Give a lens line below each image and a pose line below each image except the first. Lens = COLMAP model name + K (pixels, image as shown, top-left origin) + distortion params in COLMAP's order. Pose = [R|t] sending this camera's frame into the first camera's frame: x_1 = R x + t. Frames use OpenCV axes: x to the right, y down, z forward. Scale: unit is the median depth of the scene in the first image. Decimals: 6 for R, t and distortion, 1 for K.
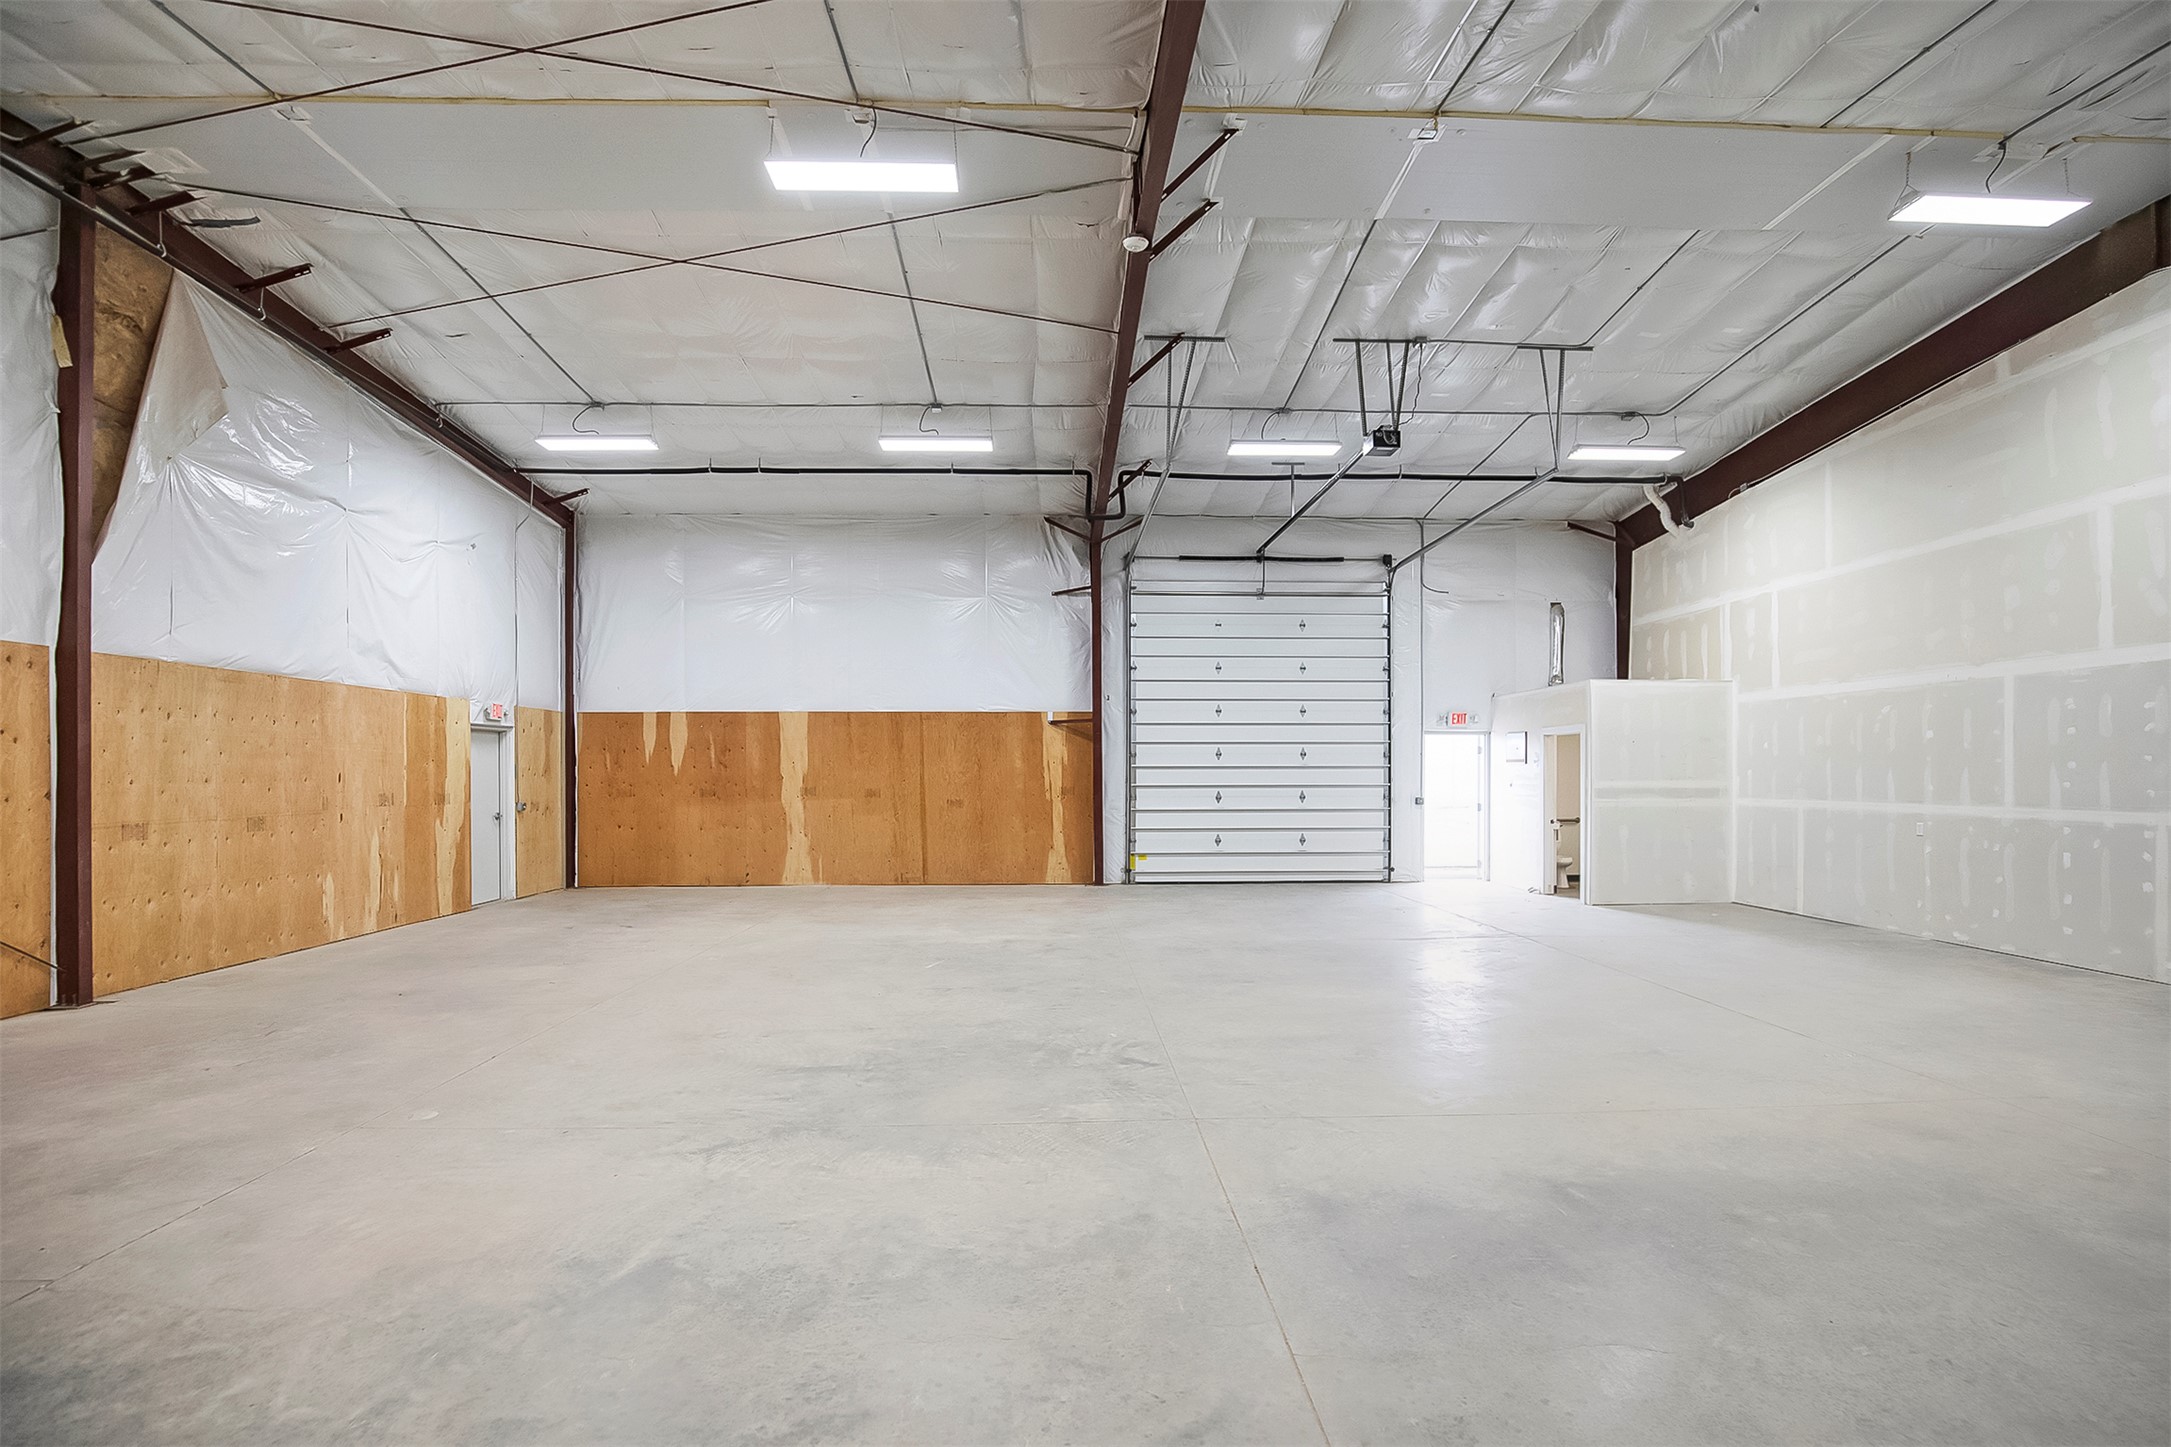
lens RADIAL K [[1012.1, 0, 1091.7], [0, 1012.1, 780.8], [0, 0, 1]] dist [-0.022409, 0.000863]
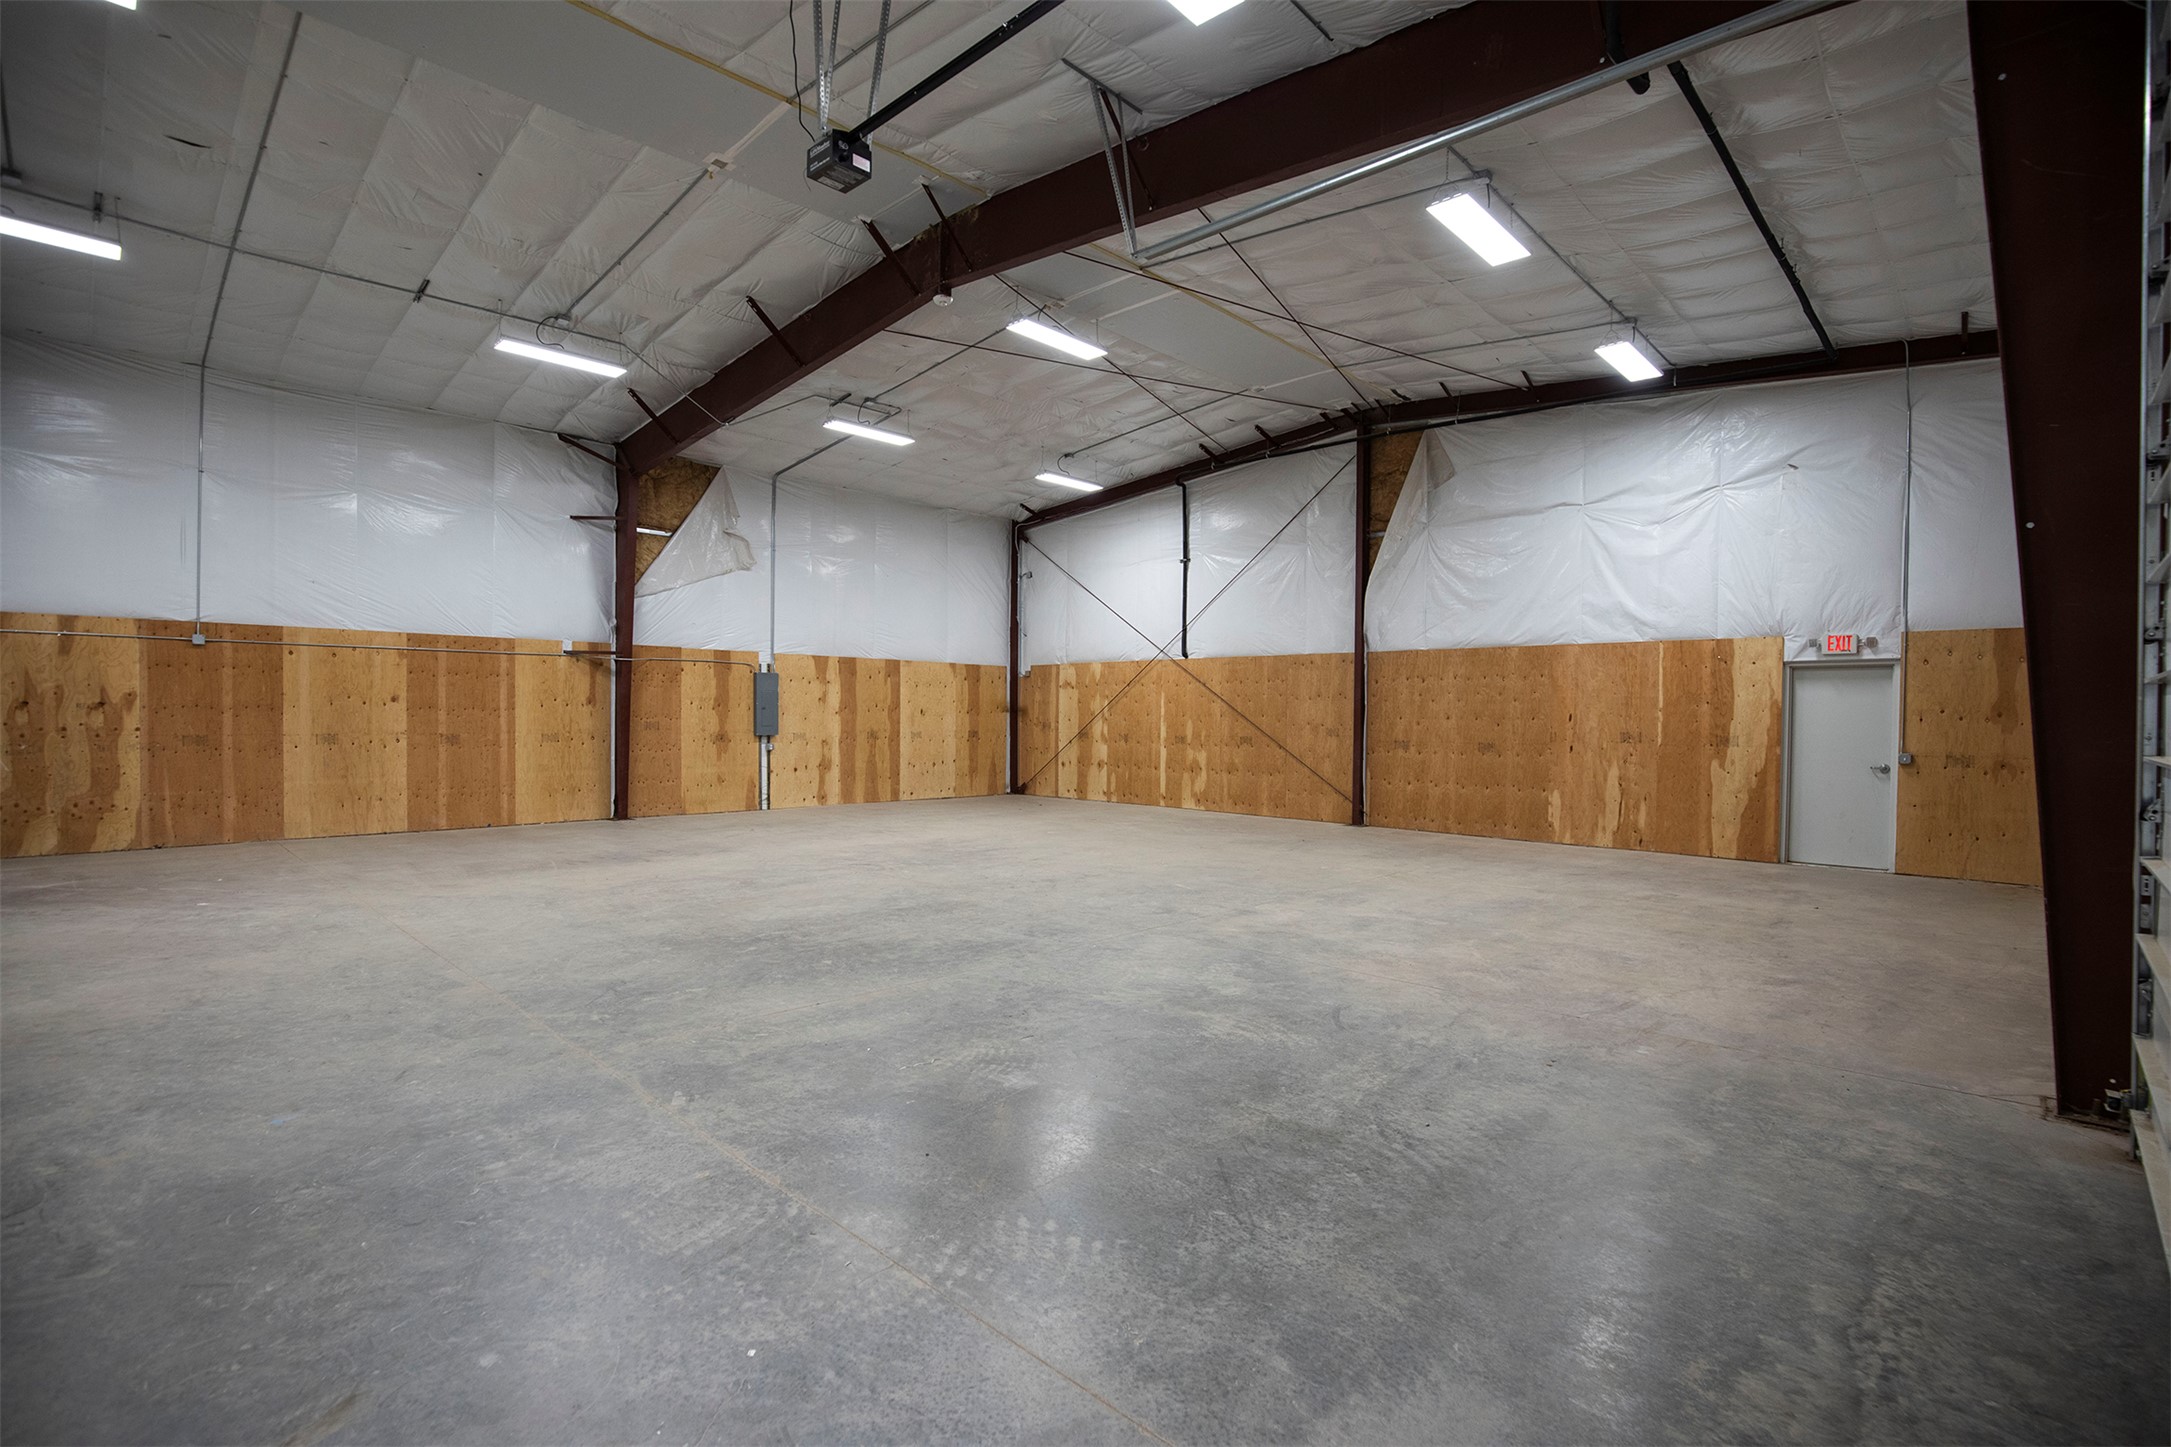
lens RADIAL K [[1012.1, 0, 1084.8], [0, 1012.1, 737.1], [0, 0, 1]] dist [-0.022409, 0.000863]
pose [[-0.722285, 0.012324, -0.691485, 0.467599], [-0.012288, 0.999455, 0.030648, -0.008099], [0.691486, 0.030634, -0.721740, 1.187761]]
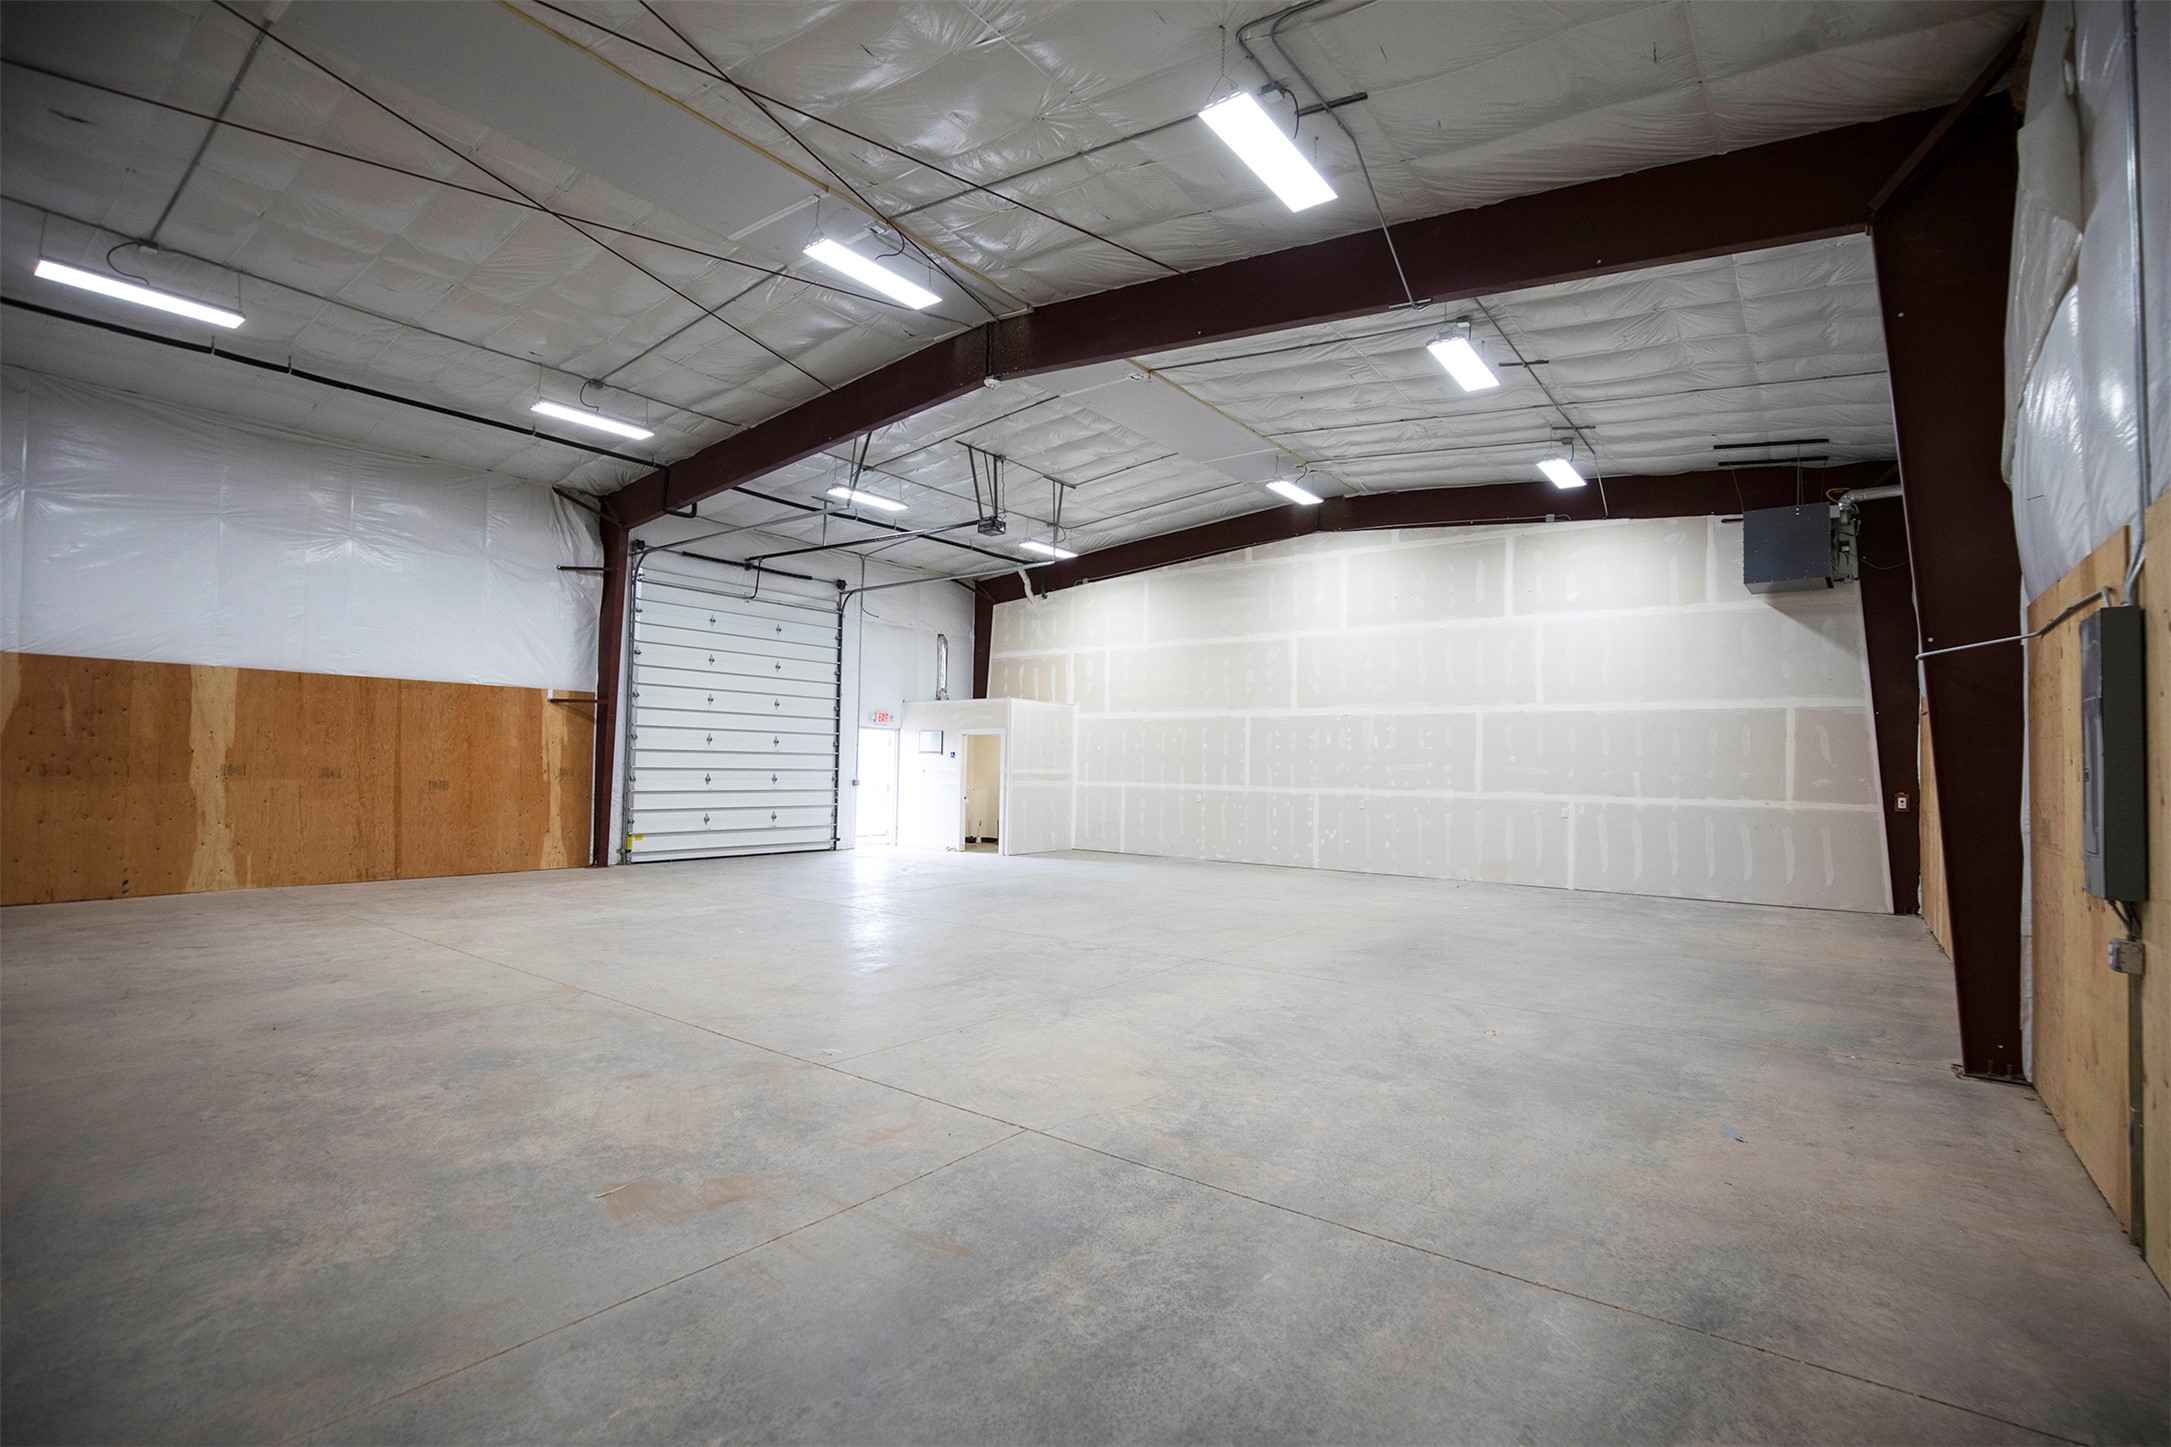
lens RADIAL K [[1012.1, 0, 1082.4], [0, 1012.1, 734.3], [0, 0, 1]] dist [-0.022409, 0.000863]
pose [[0.634302, 0.036931, 0.772203, -0.542840], [-0.014376, 0.999249, -0.035980, 0.001604], [-0.772952, 0.011721, 0.634356, 0.010262]]
